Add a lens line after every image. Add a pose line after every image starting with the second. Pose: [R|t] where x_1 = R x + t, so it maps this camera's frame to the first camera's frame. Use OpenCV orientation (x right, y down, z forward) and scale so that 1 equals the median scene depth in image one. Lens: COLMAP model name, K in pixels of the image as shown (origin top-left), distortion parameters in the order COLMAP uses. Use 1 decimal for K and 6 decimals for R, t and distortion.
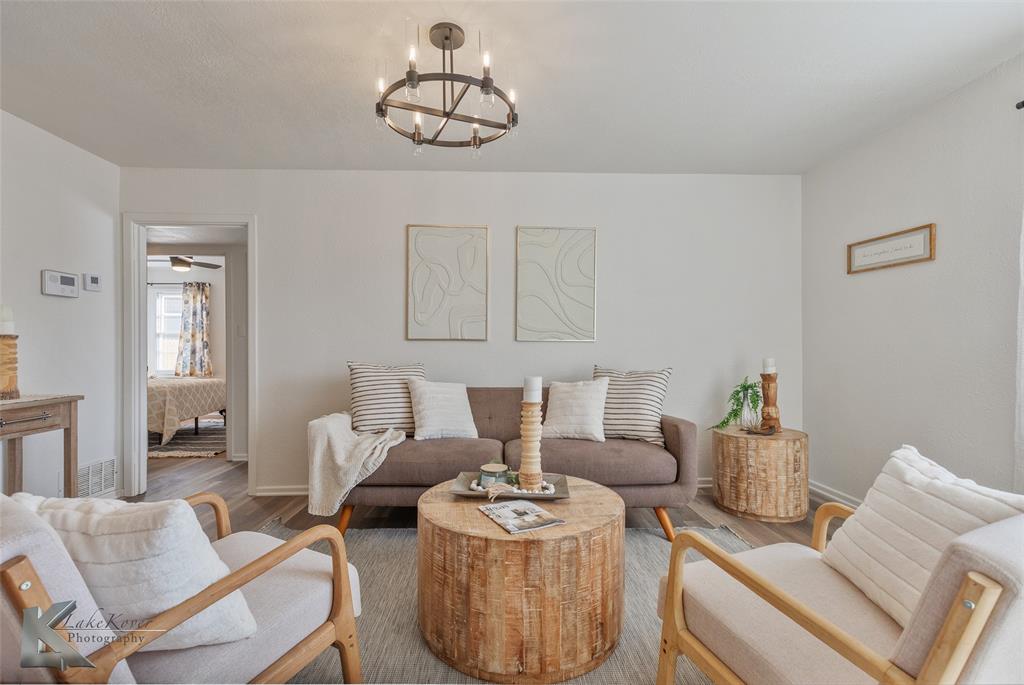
lens RADIAL K [[467.5, 0, 513.4], [0, 467.5, 345.9], [0, 0, 1]] dist [0.005048, -0.004624]
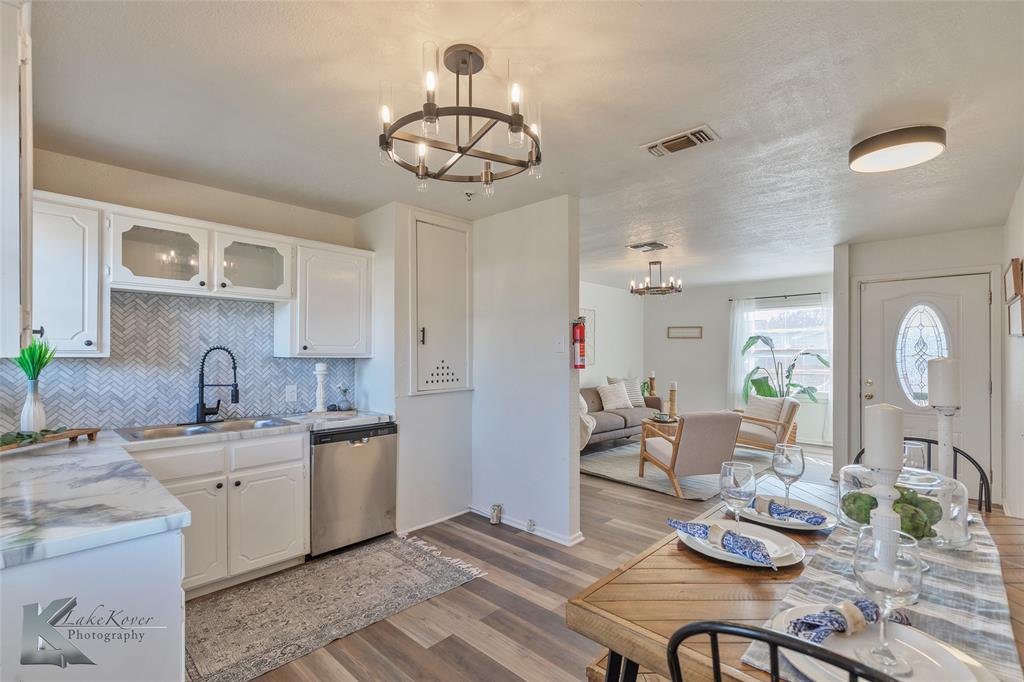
lens RADIAL K [[467.5, 0, 515.3], [0, 467.5, 351.5], [0, 0, 1]] dist [0.005048, -0.004624]
pose [[0.711214, 0.004231, 0.702962, -1.798422], [-0.004622, 0.999988, -0.001342, -0.075348], [-0.702960, -0.002295, 0.711226, -0.267274]]
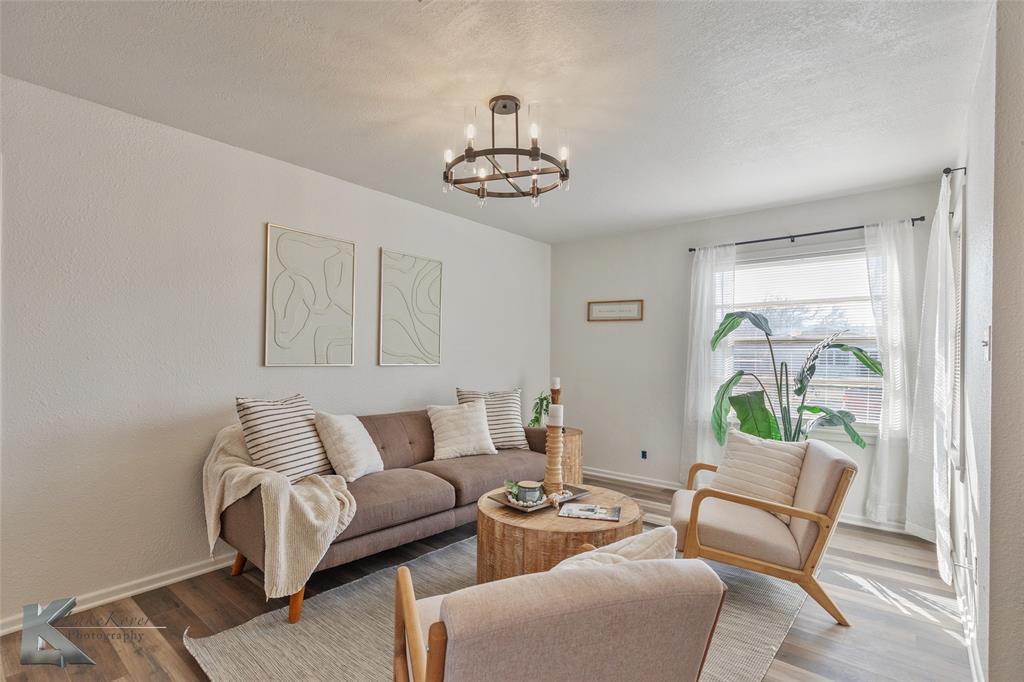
lens RADIAL K [[483.4, 0, 511.2], [0, 483.4, 350.9], [0, 0, 1]] dist [0.001472, -0.000027]
pose [[0.664154, 0.014617, 0.747453, -0.652956], [-0.014014, 0.999877, -0.007101, -0.044419], [-0.747465, -0.005758, 0.664277, 0.147306]]
